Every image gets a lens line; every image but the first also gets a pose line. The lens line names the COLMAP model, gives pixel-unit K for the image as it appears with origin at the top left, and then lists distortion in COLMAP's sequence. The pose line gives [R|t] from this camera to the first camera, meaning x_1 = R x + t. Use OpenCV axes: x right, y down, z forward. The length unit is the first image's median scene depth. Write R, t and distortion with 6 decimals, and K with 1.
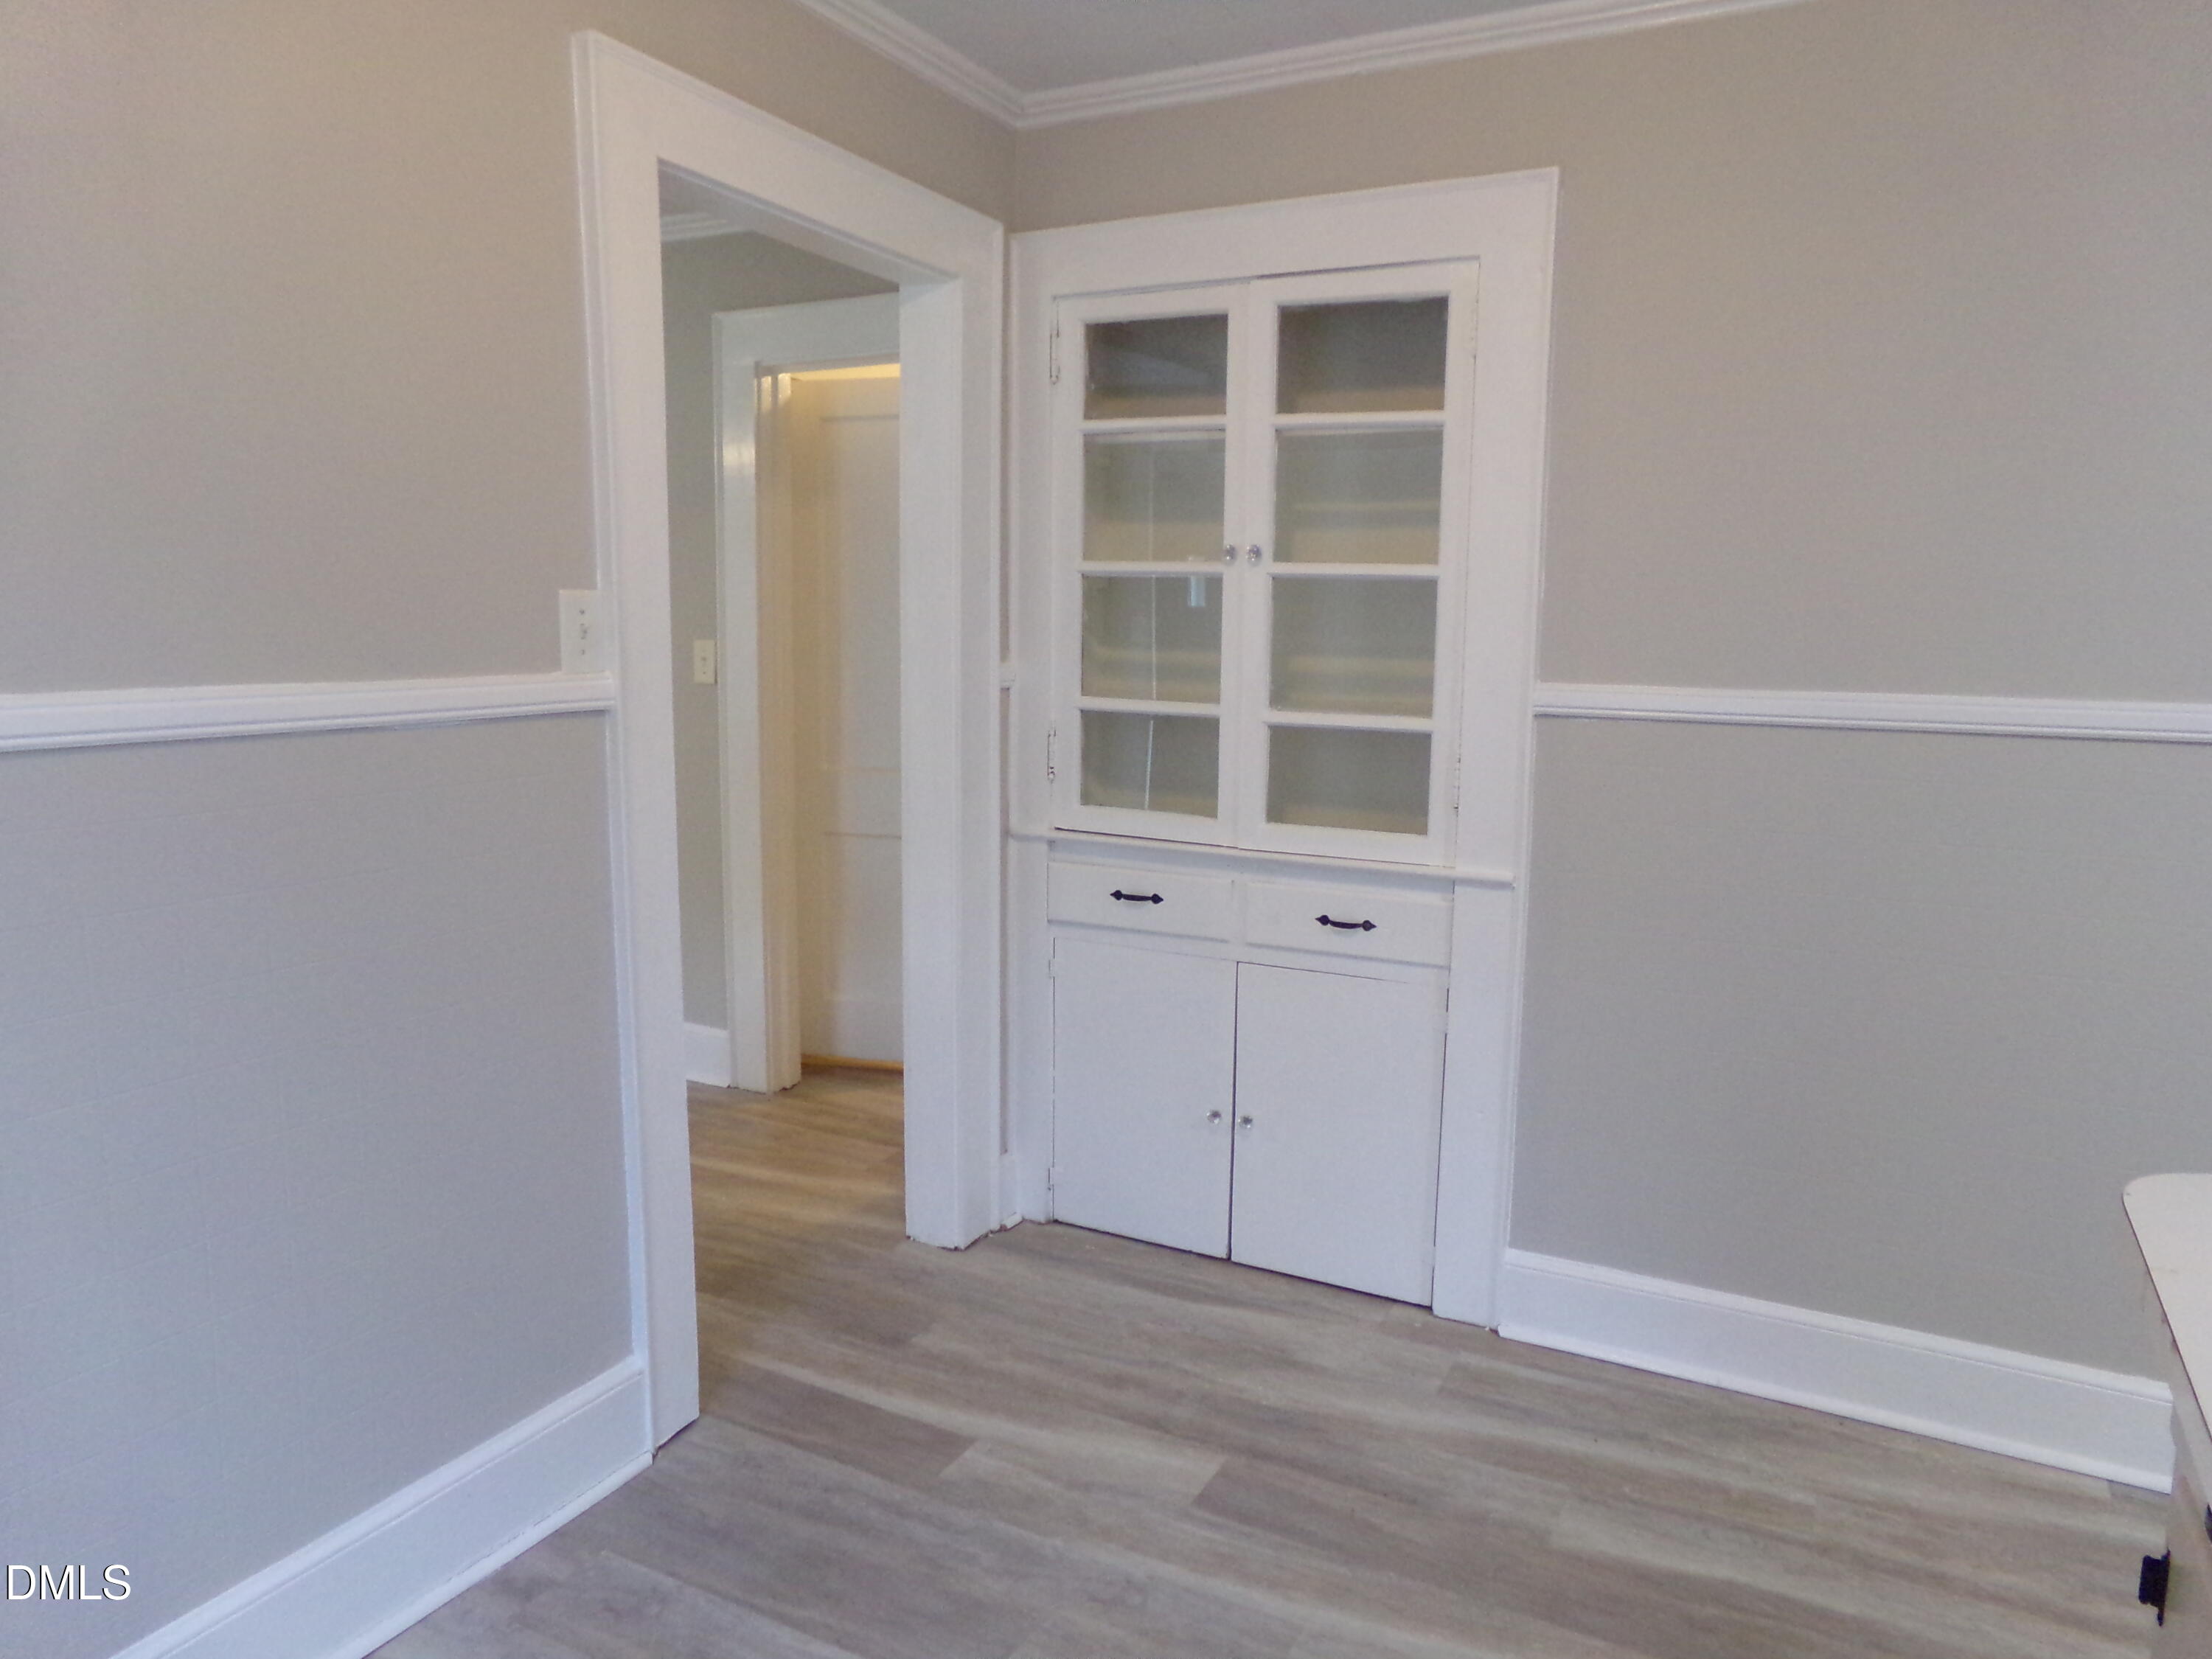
lens RADIAL K [[1512.9, 0, 1106.0], [0, 1512.9, 829.5], [0, 0, 1]] dist [-0.132867, 0.240486]
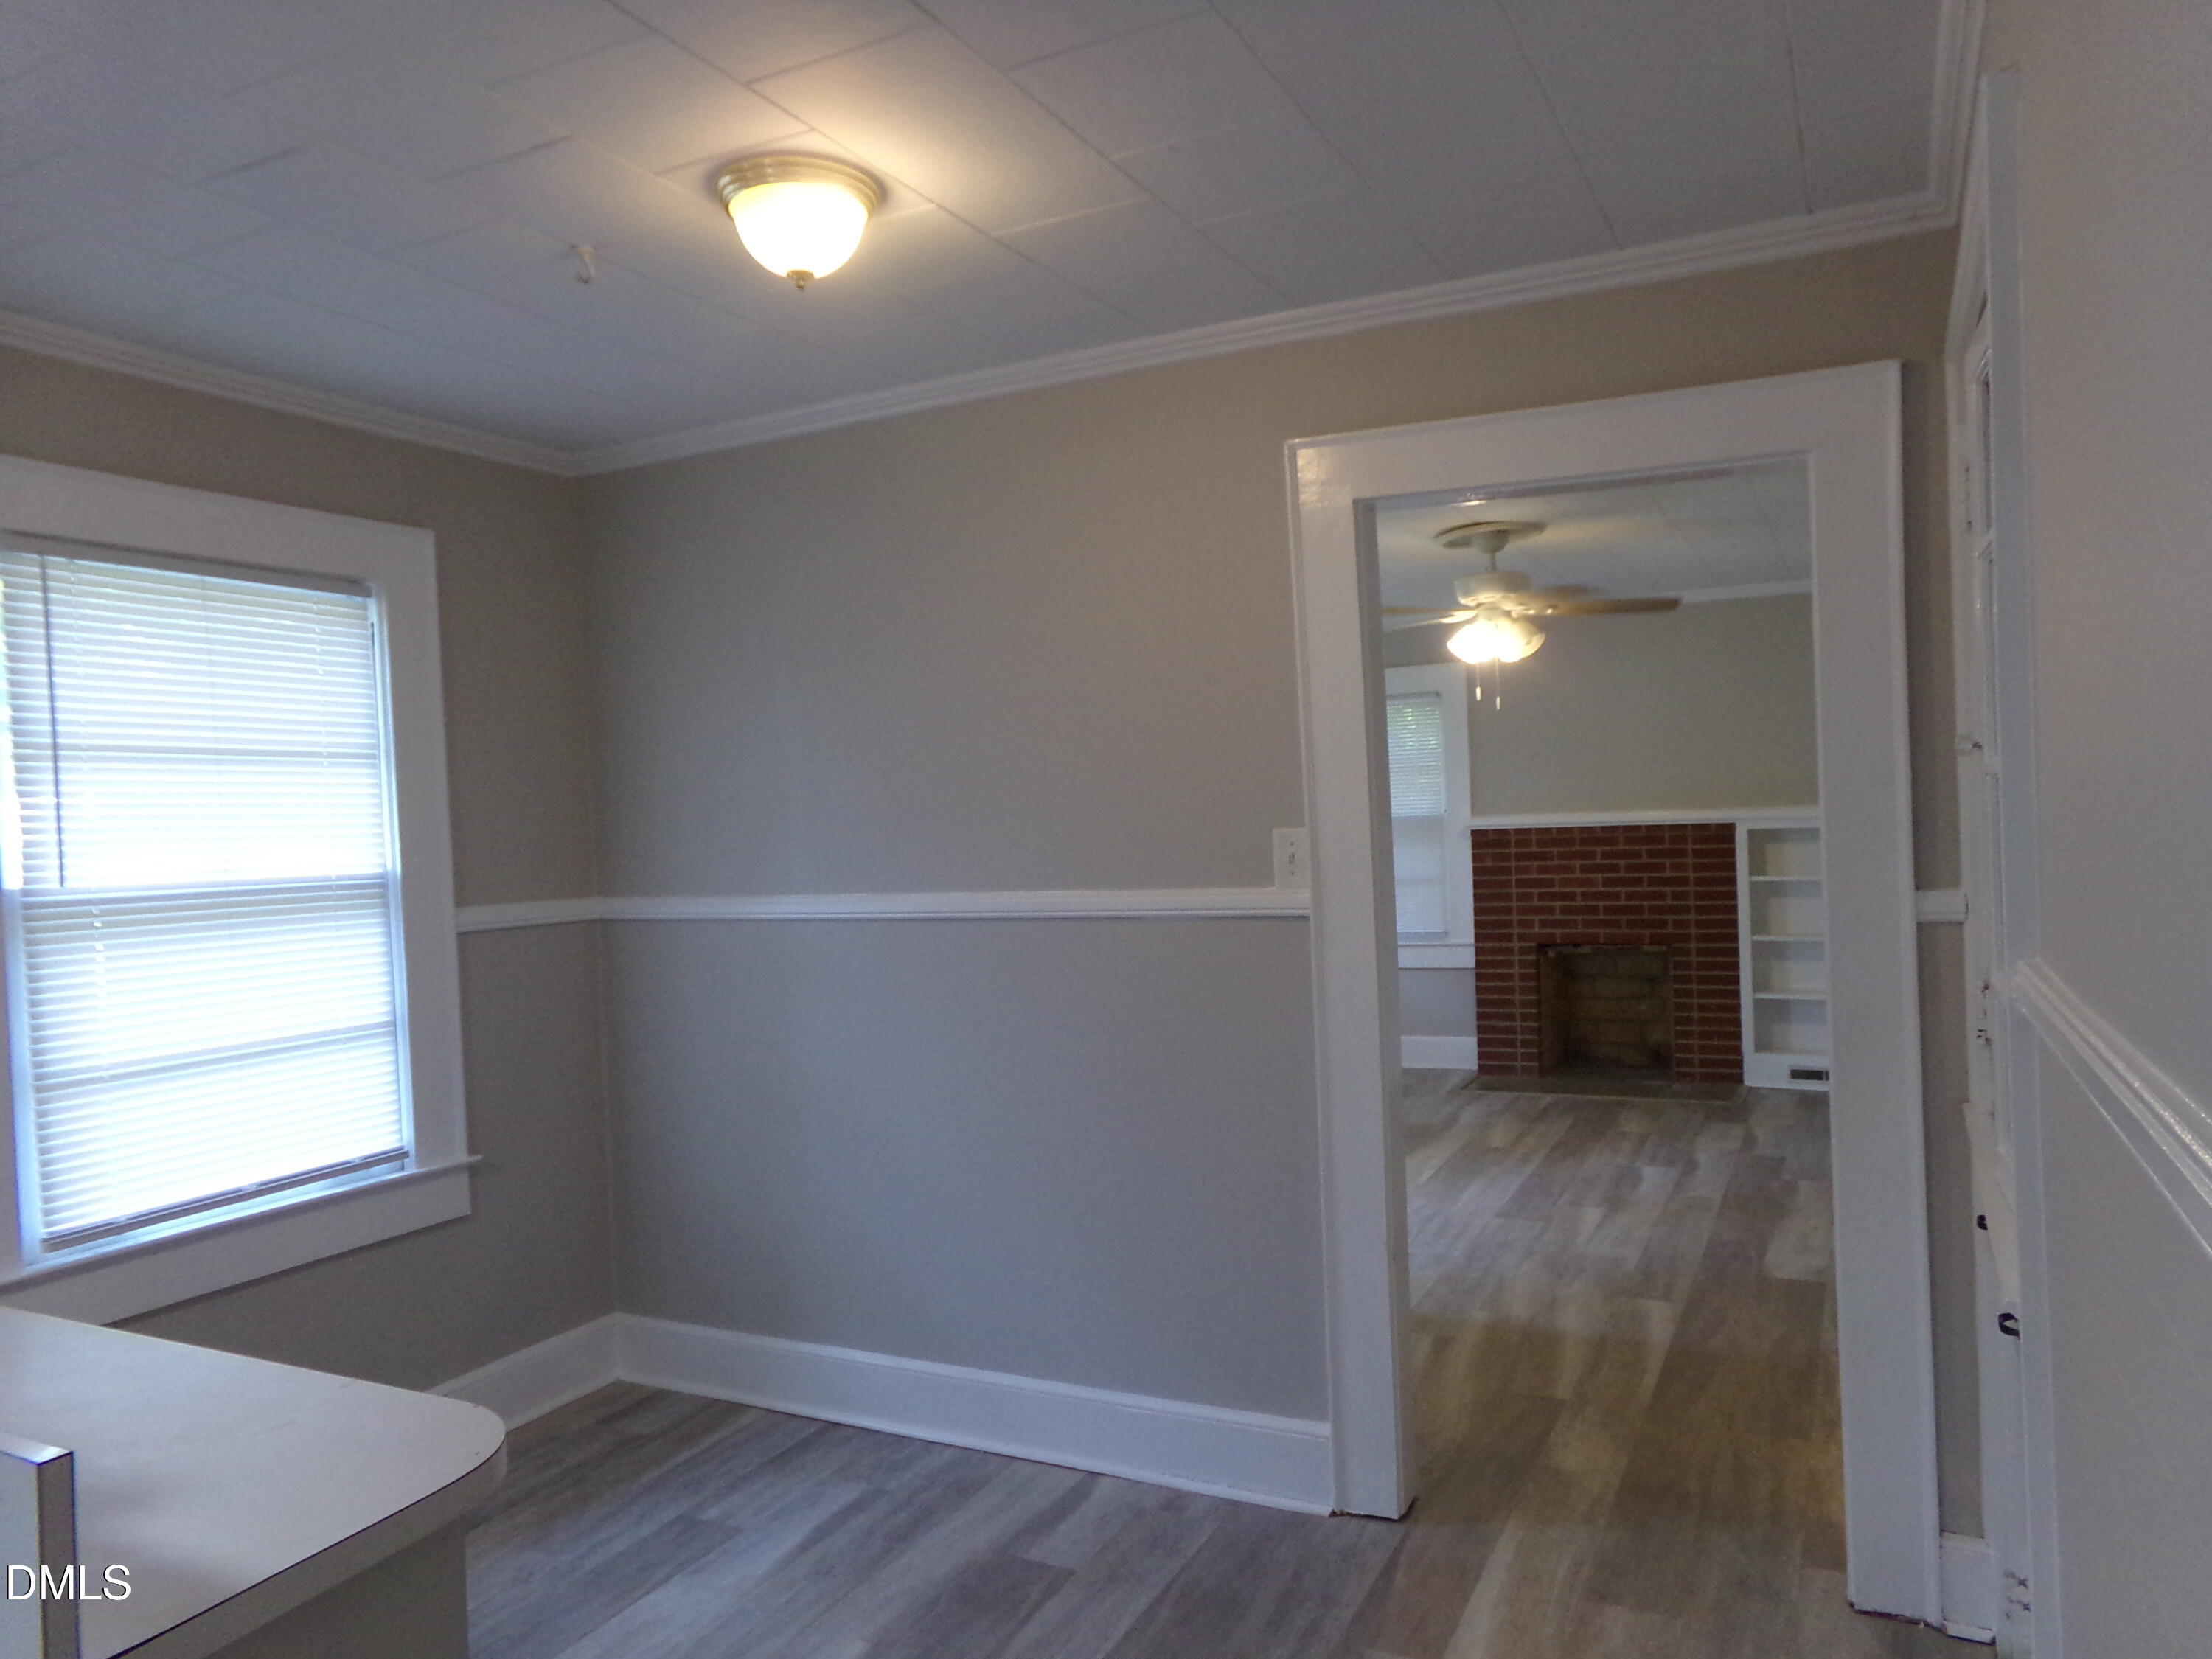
lens RADIAL K [[1512.9, 0, 1106.0], [0, 1512.9, 829.5], [0, 0, 1]] dist [-0.132867, 0.240486]
pose [[0.023168, -0.004202, -0.999723, 1.016618], [-0.102674, 0.994693, -0.006560, -0.129992], [0.994445, 0.102797, 0.022614, 0.784841]]
